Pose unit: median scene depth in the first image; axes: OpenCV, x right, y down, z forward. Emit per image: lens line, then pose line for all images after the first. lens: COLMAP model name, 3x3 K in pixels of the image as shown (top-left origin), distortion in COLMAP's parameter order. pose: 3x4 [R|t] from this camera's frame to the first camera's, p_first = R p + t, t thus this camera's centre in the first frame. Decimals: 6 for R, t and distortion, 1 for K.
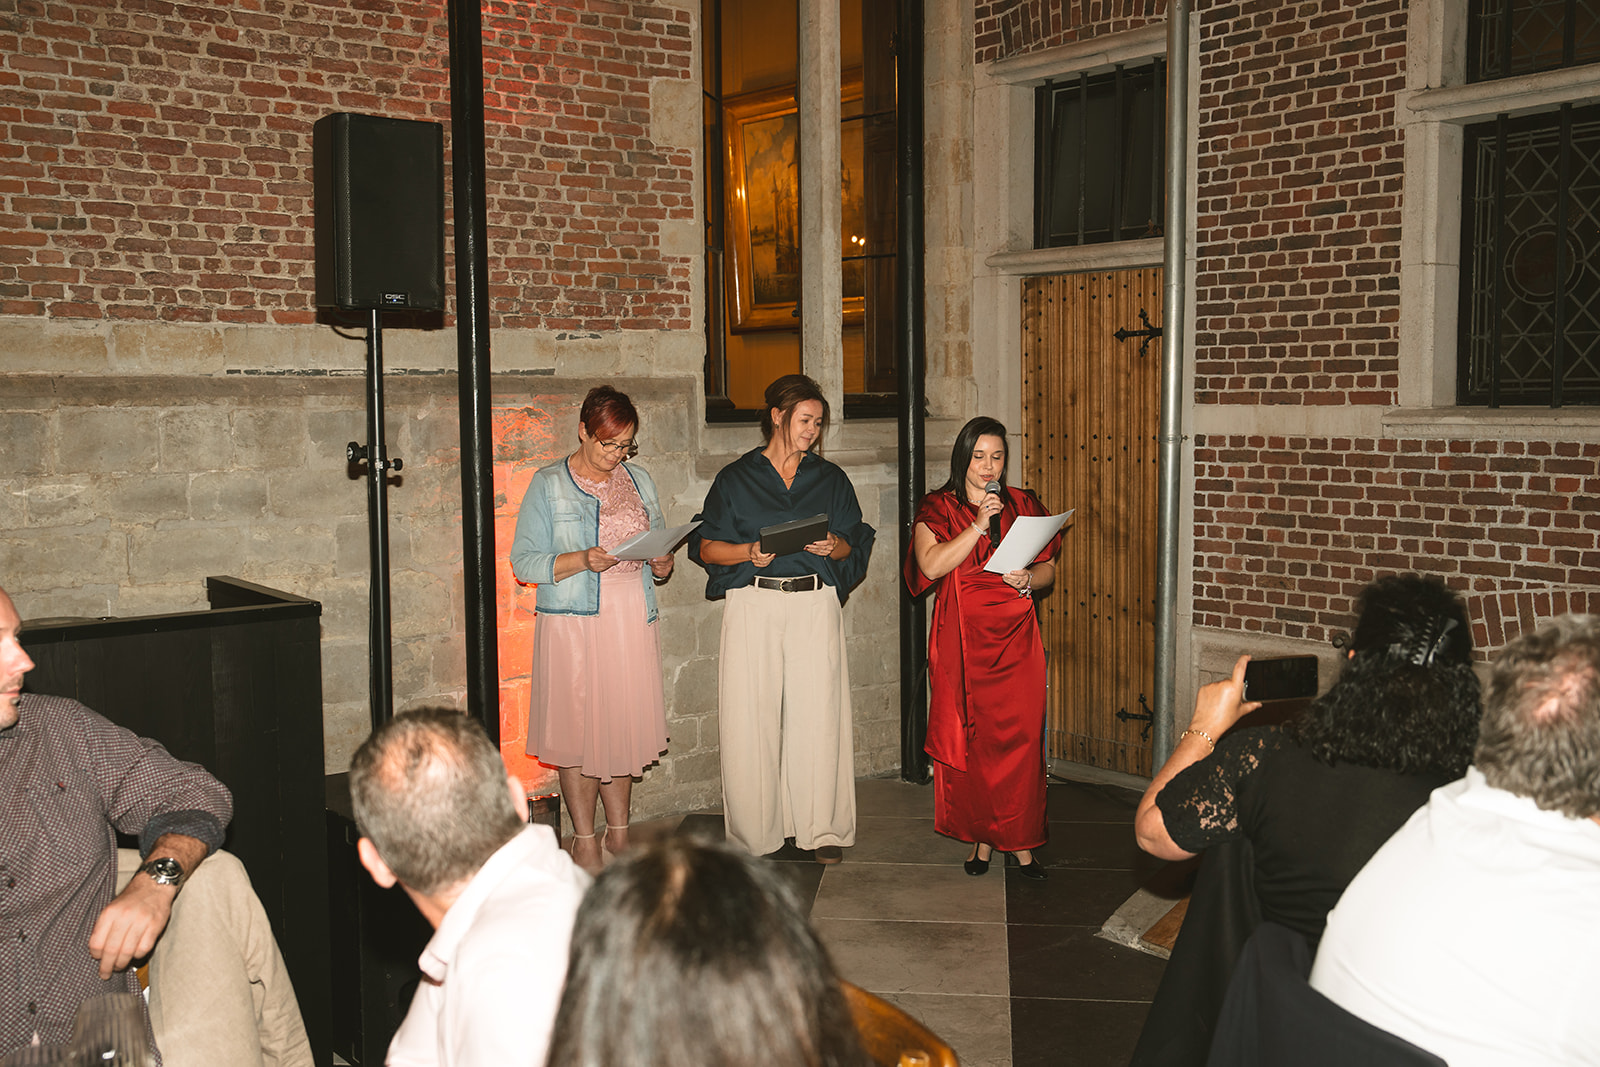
lens RADIAL K [[1689.1, 0, 801.9], [0, 1689.1, 523.9], [0, 0, 1]] dist [0.079796, 0.000000]
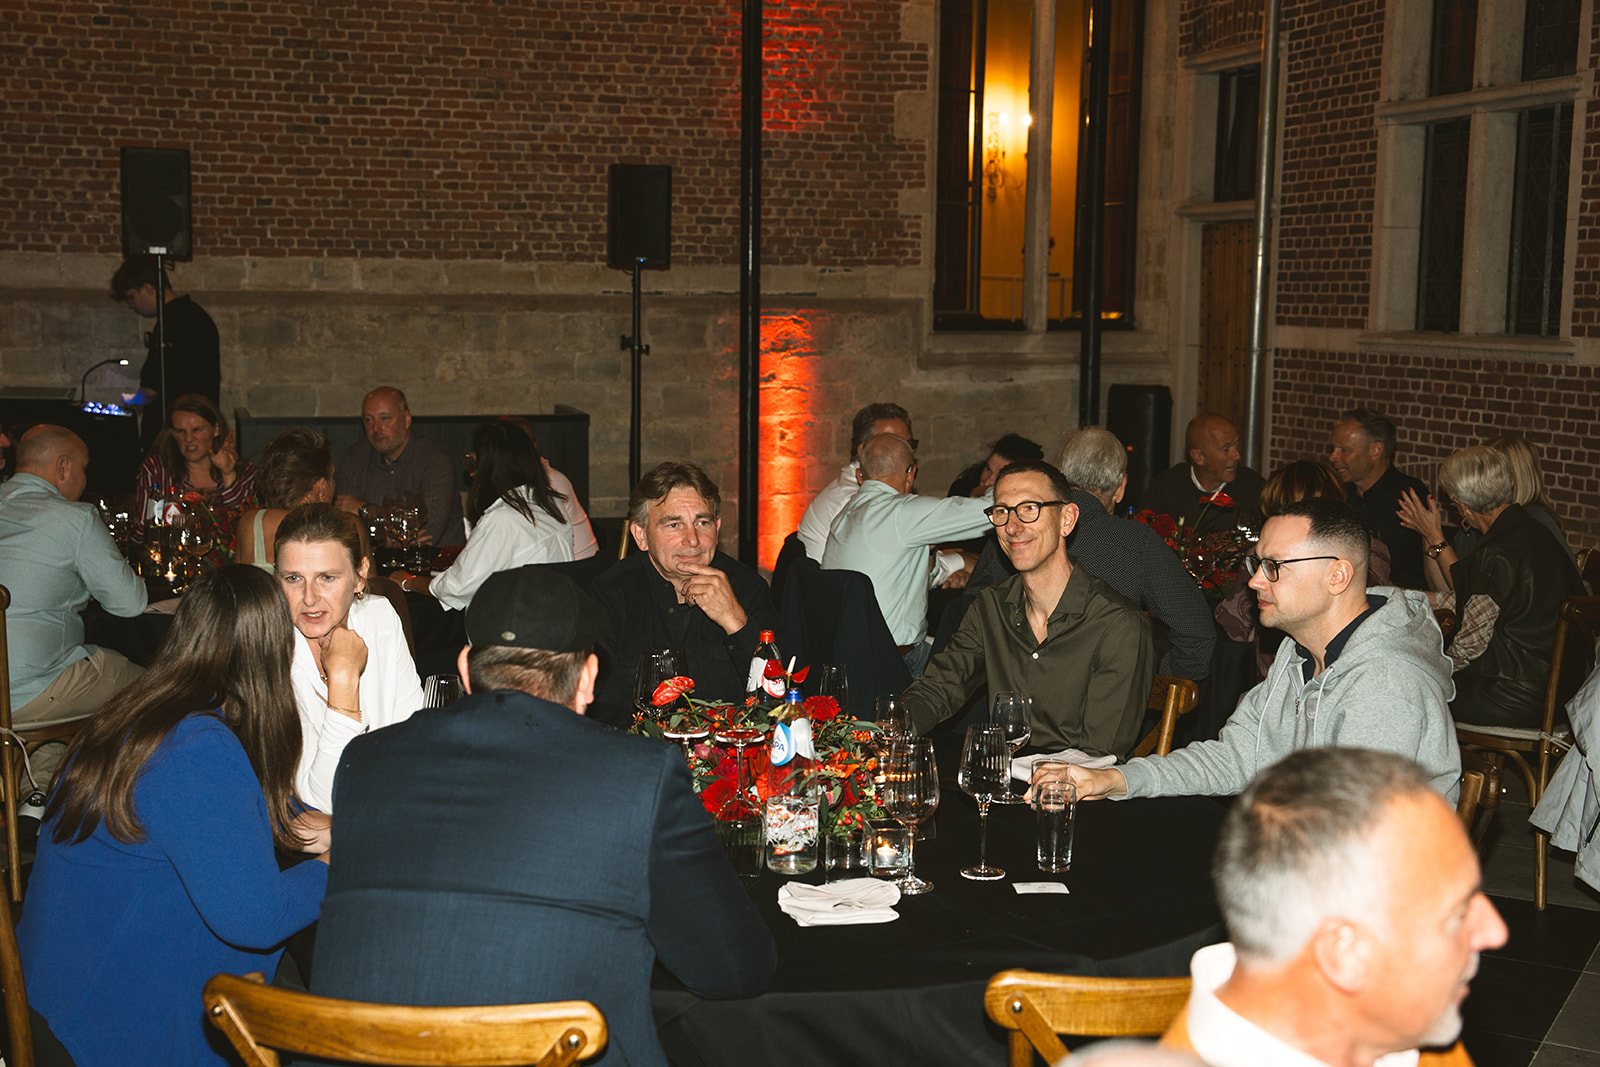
lens RADIAL K [[2166.9, 0, 802.7], [0, 2166.9, 538.0], [0, 0, 1]] dist [0.210674, 0.000000]
pose [[0.927531, 0.061892, -0.368587, 0.575314], [-0.048402, 0.997780, 0.045743, 0.039220], [0.370600, -0.024587, 0.928467, -0.813745]]
